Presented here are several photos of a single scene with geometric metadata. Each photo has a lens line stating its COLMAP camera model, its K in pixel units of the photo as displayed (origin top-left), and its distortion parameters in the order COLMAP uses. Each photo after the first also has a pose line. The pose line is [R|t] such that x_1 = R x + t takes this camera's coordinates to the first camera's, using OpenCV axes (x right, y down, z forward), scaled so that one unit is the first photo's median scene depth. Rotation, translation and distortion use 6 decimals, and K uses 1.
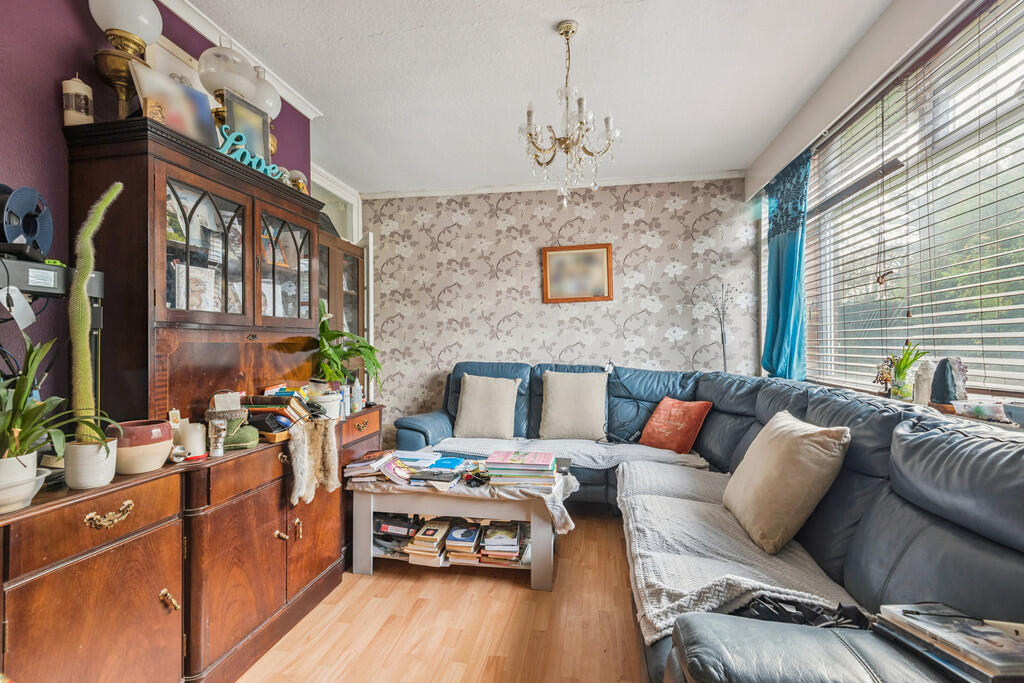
lens RADIAL K [[459.0, 0, 510.4], [0, 459.0, 337.9], [0, 0, 1]] dist [0.034977, -0.019082]
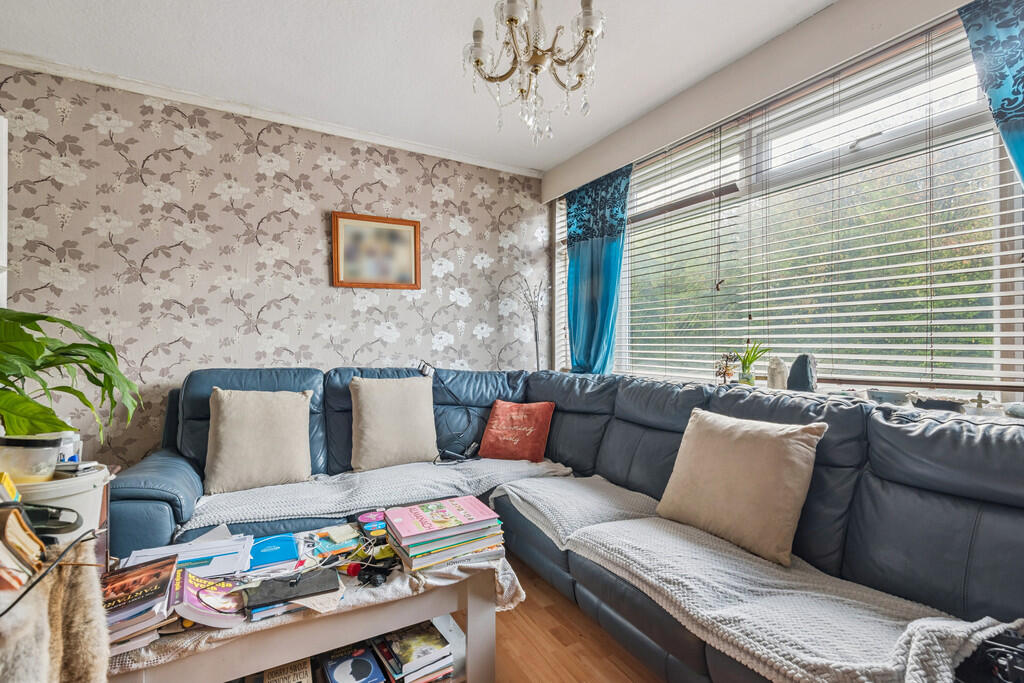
lens RADIAL K [[459.0, 0, 510.4], [0, 459.0, 337.9], [0, 0, 1]] dist [0.034977, -0.019082]
pose [[0.775879, 0.008597, 0.630823, -0.185477], [-0.012058, 0.999927, 0.001203, 0.003829], [-0.630766, -0.008540, 0.775926, 0.249621]]
